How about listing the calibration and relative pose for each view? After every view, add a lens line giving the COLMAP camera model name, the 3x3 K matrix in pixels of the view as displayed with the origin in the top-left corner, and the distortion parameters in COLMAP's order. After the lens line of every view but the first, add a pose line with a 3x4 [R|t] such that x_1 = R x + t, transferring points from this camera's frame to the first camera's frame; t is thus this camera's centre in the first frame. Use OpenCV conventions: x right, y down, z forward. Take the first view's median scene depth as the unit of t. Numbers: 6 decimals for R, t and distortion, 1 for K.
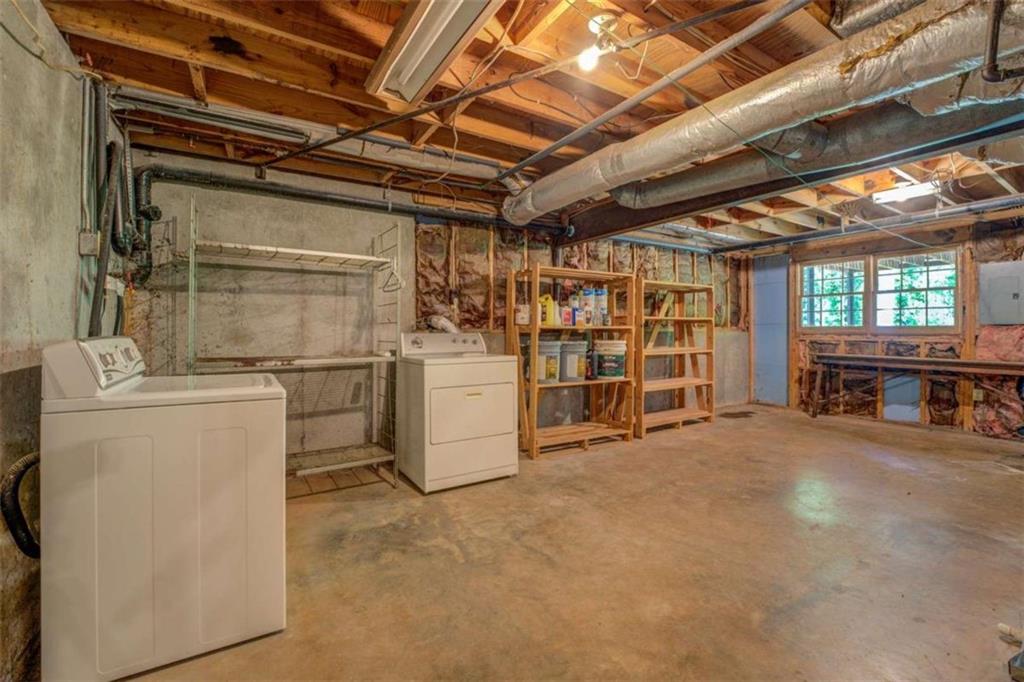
lens RADIAL K [[426.9, 0, 512.4], [0, 426.9, 330.8], [0, 0, 1]] dist [-0.025486, 0.000158]
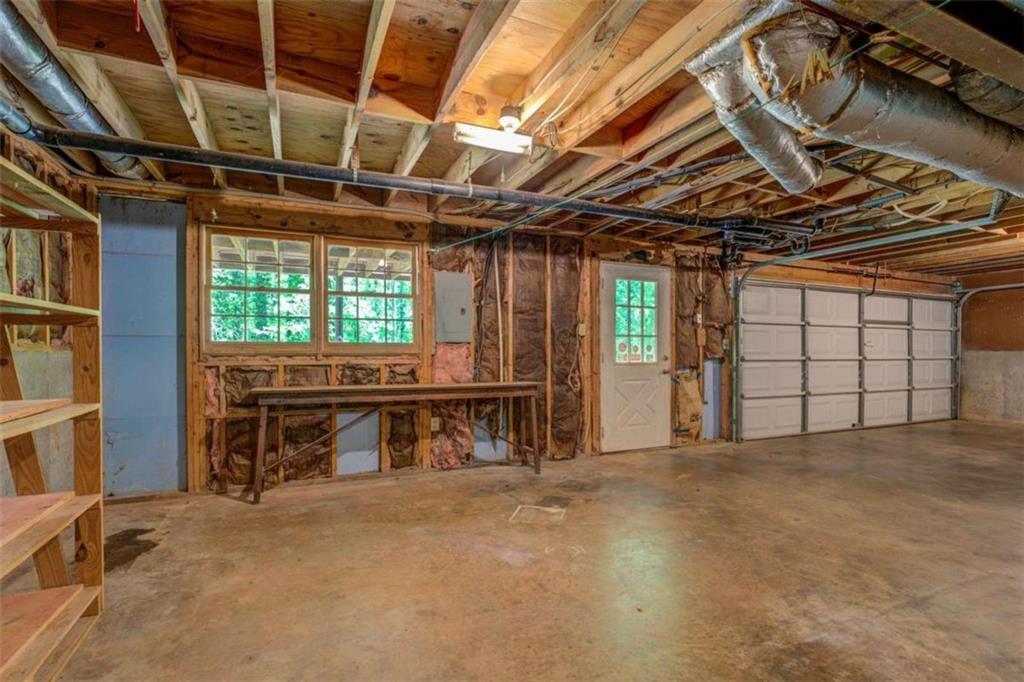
lens RADIAL K [[497.2, 0, 524.3], [0, 497.2, 357.3], [0, 0, 1]] dist [-0.011399, -0.000569]
pose [[0.135804, -0.016313, 0.990601, 0.126830], [0.001664, 0.999867, 0.016238, 0.000082], [-0.990734, -0.000557, 0.135813, 0.637581]]
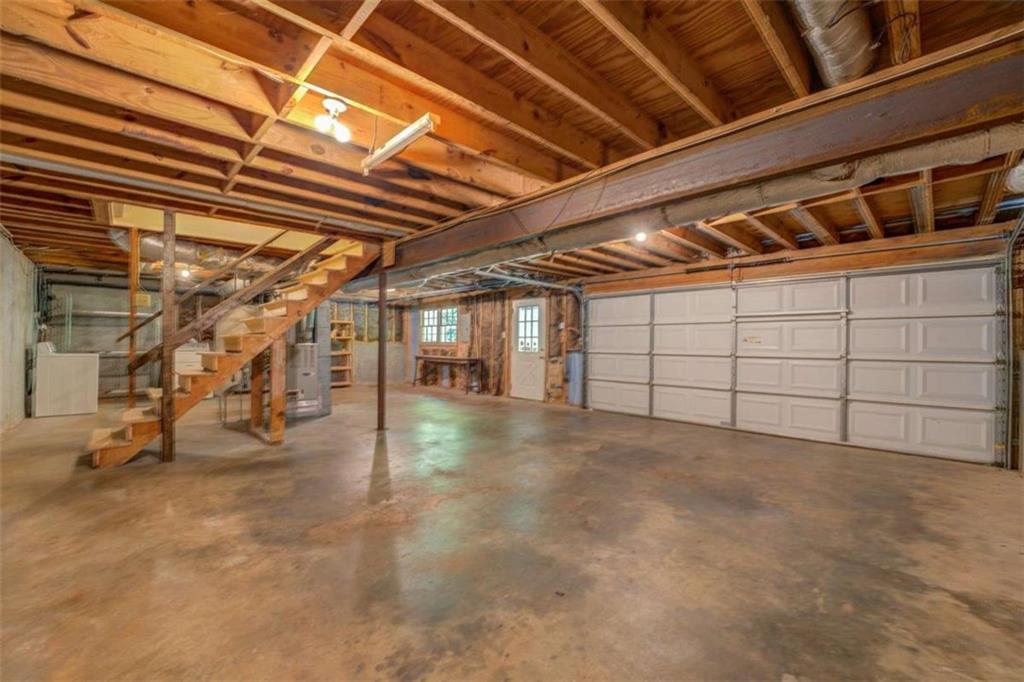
lens RADIAL K [[426.9, 0, 511.8], [0, 426.9, 344.2], [0, 0, 1]] dist [-0.025486, 0.000158]
pose [[0.980216, 0.007955, 0.197771, 0.892988], [-0.007437, 0.999967, -0.003358, 0.005881], [-0.197791, 0.001821, 0.980243, -1.291320]]
